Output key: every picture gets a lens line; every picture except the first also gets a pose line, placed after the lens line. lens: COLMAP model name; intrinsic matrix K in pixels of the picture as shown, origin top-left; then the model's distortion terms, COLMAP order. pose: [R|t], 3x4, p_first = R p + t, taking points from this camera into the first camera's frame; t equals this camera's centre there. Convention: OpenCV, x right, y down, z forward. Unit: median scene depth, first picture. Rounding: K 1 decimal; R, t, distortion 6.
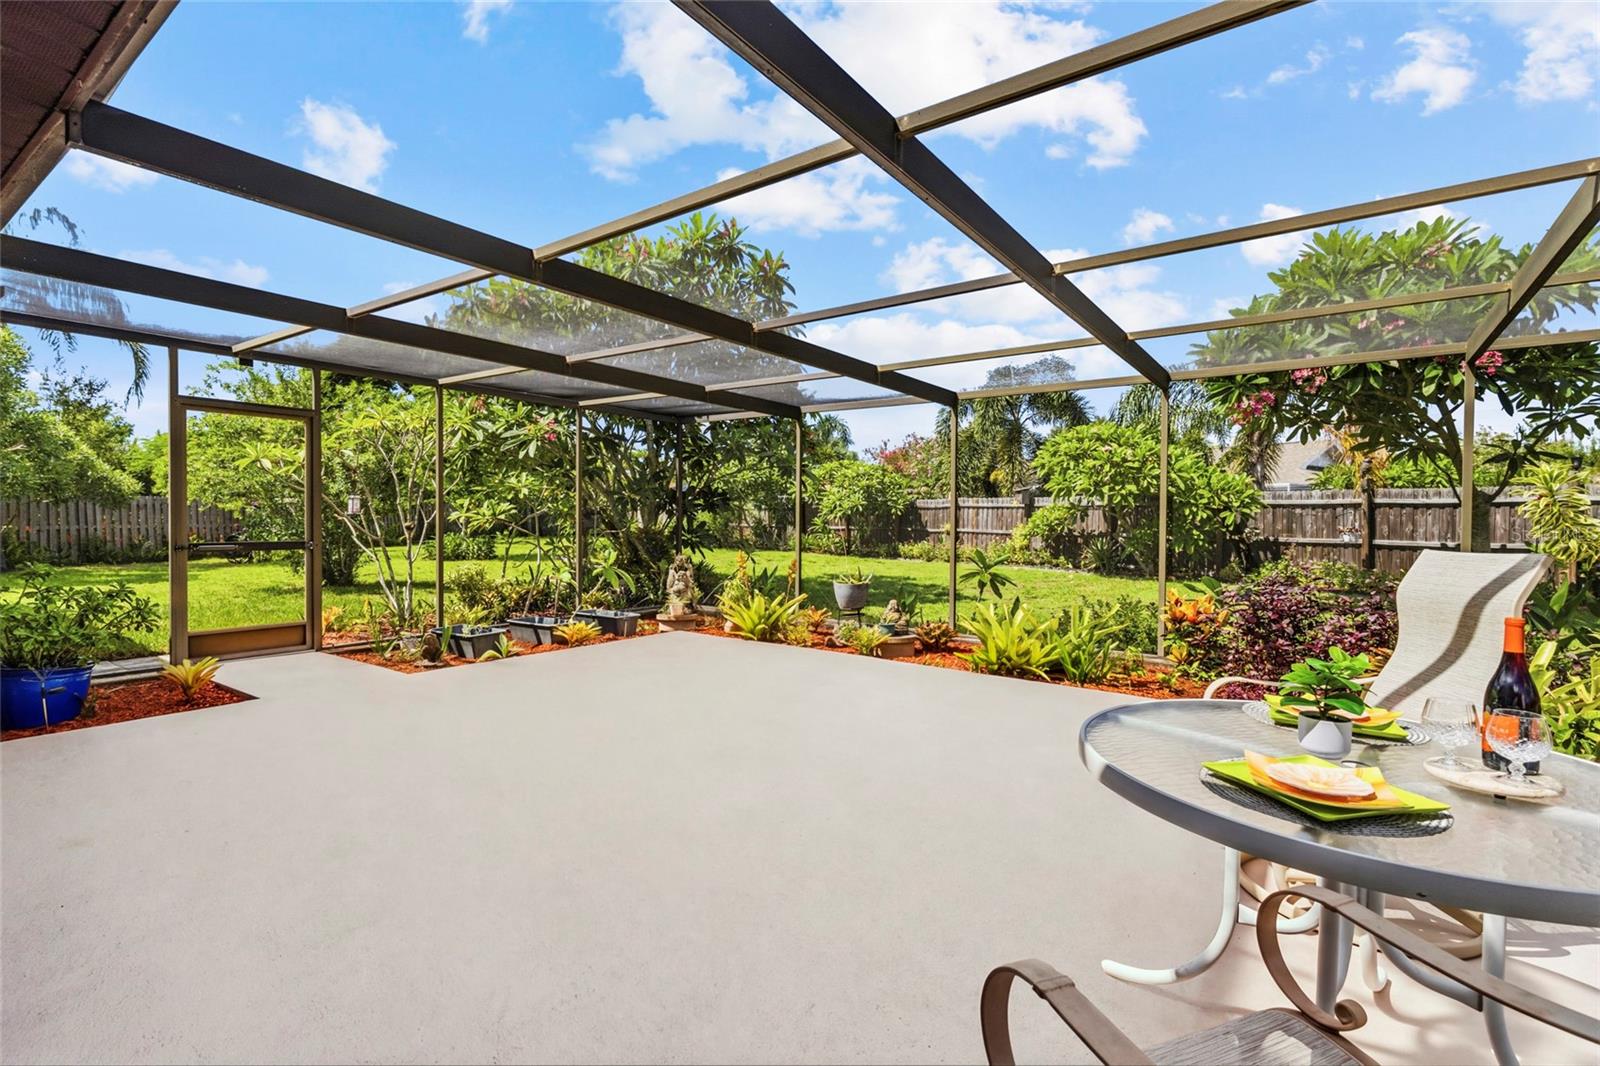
lens RADIAL K [[738.7, 0, 795.7], [0, 738.7, 525.0], [0, 0, 1]] dist [-0.001313, 0.000884]
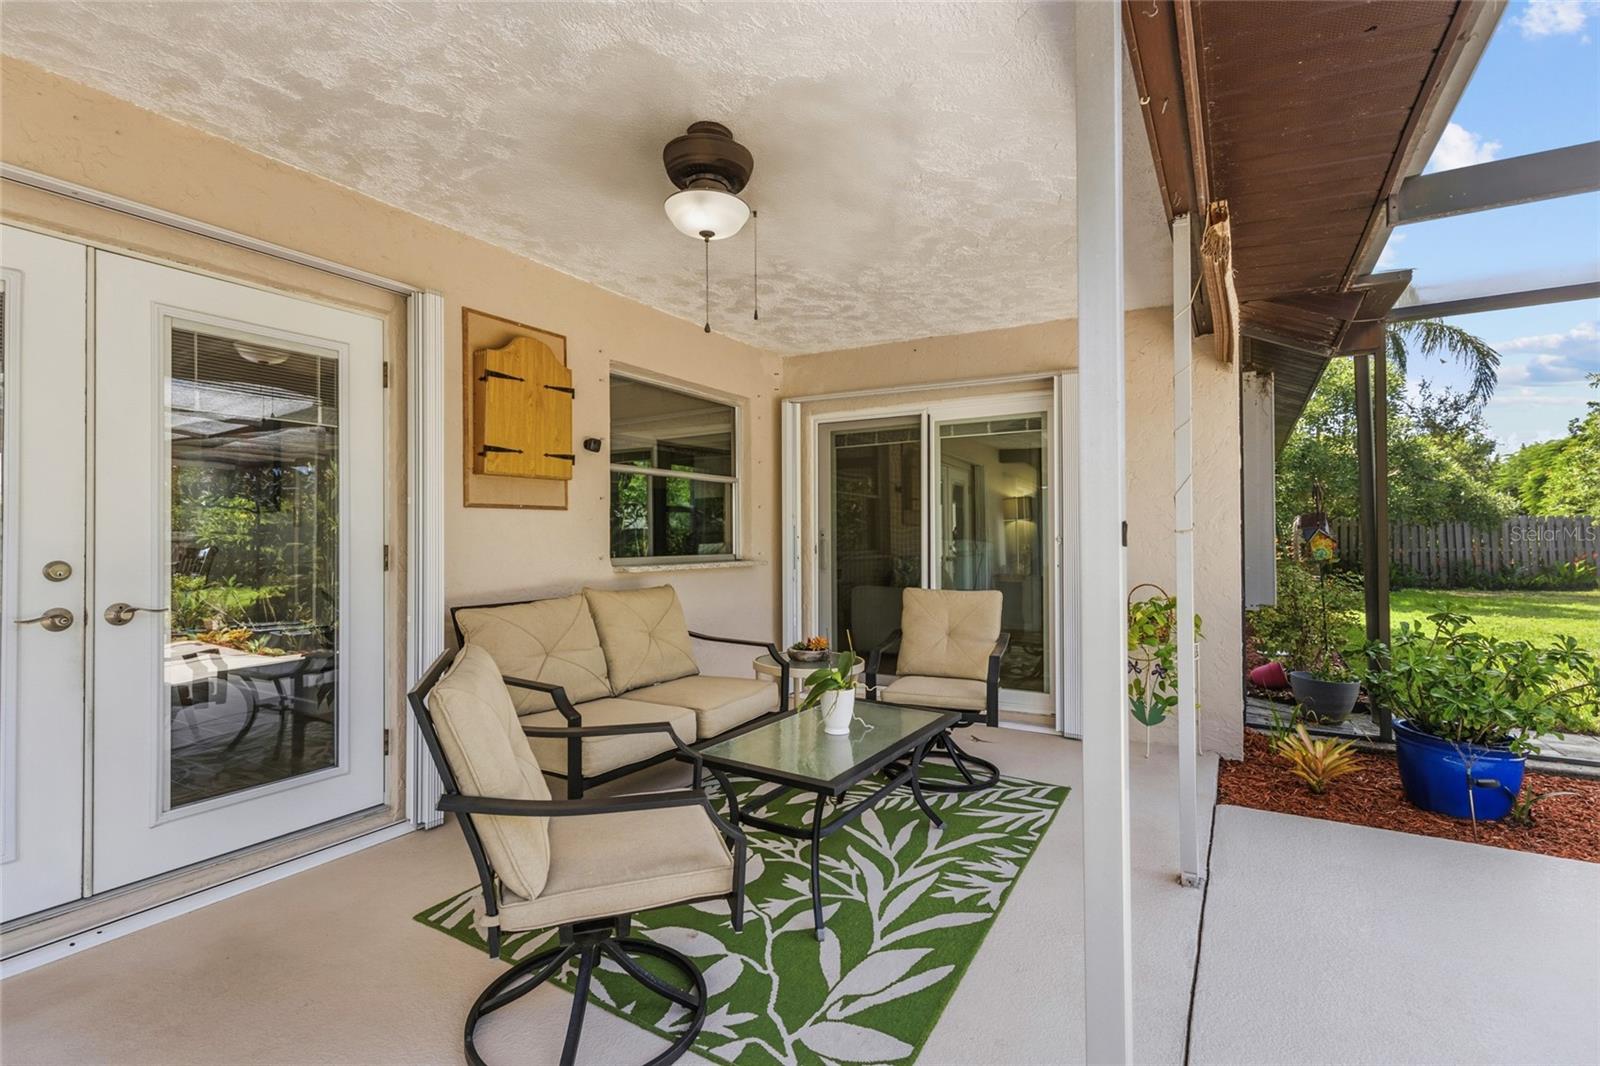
lens RADIAL K [[738.7, 0, 796.9], [0, 738.7, 529.3], [0, 0, 1]] dist [-0.001313, 0.000884]
pose [[0.087883, -0.020948, -0.995910, -0.095684], [-0.001733, 0.999774, -0.021182, -0.003055], [0.996129, 0.003587, 0.087827, 0.074304]]
